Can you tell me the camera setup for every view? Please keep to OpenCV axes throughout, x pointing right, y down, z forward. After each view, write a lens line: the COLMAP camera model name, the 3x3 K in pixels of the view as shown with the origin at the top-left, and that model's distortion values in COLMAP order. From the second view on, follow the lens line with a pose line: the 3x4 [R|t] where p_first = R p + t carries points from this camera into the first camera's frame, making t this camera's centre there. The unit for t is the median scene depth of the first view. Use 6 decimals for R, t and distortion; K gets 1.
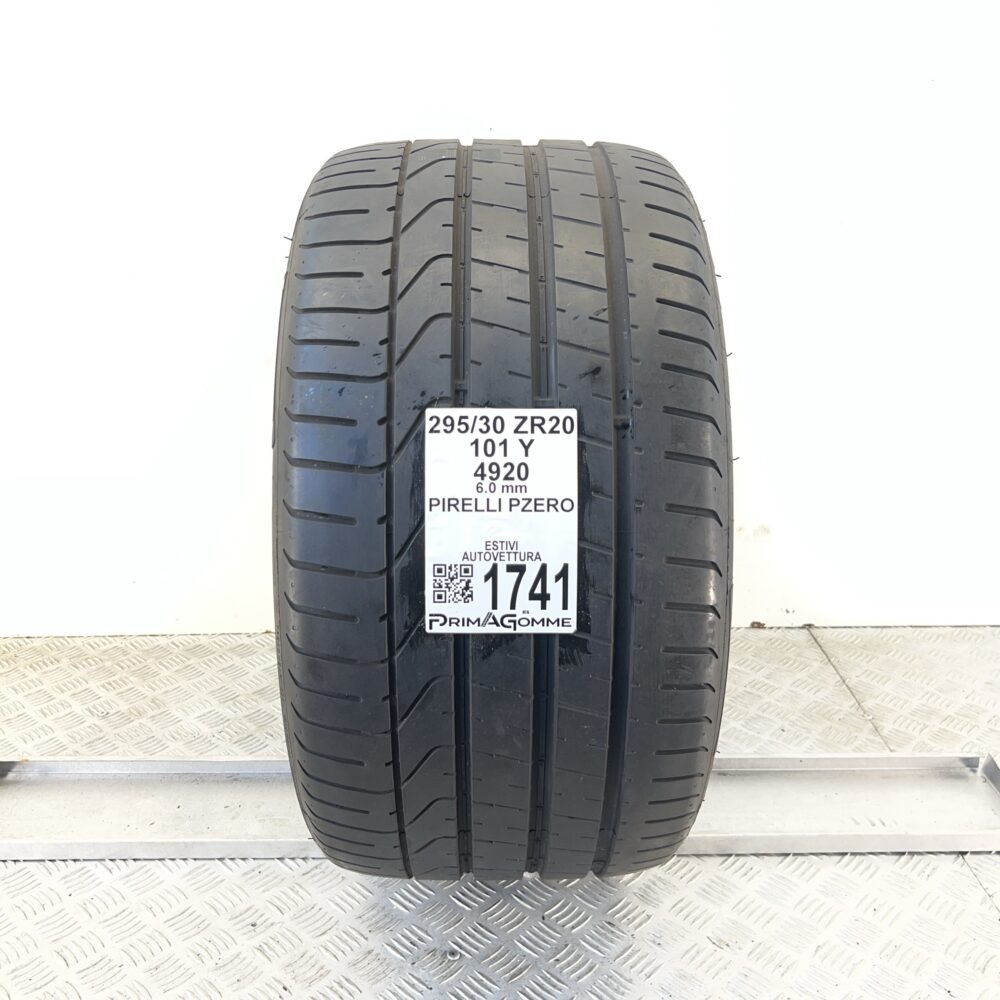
lens RADIAL K [[974.3, 0, 499.3], [0, 974.3, 498.2], [0, 0, 1]] dist [0.001436, 0.000000]
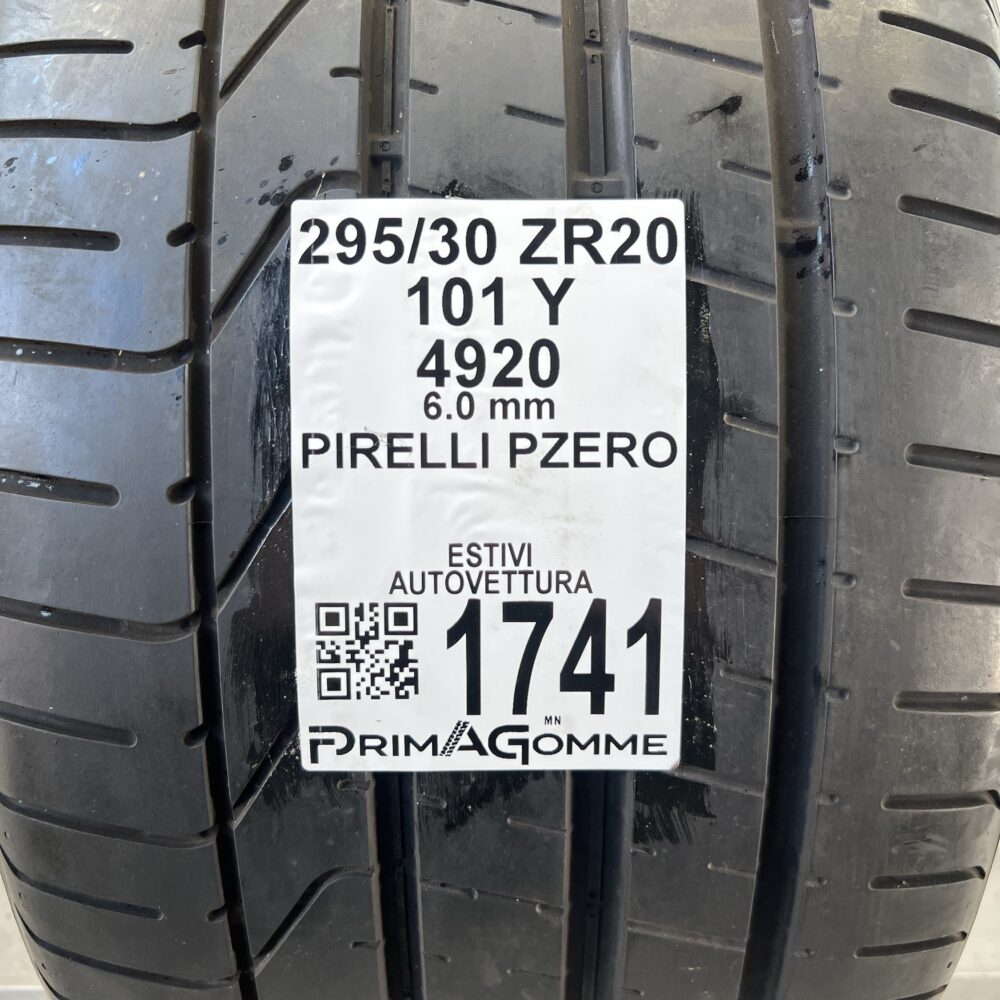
lens RADIAL K [[974.3, 0, 490.0], [0, 974.3, 501.7], [0, 0, 1]] dist [0.001436, 0.000000]
pose [[0.999876, -0.004910, -0.014952, 0.008086], [0.005783, 0.998249, 0.058874, 0.004575], [0.014636, -0.058953, 0.998153, 0.607434]]
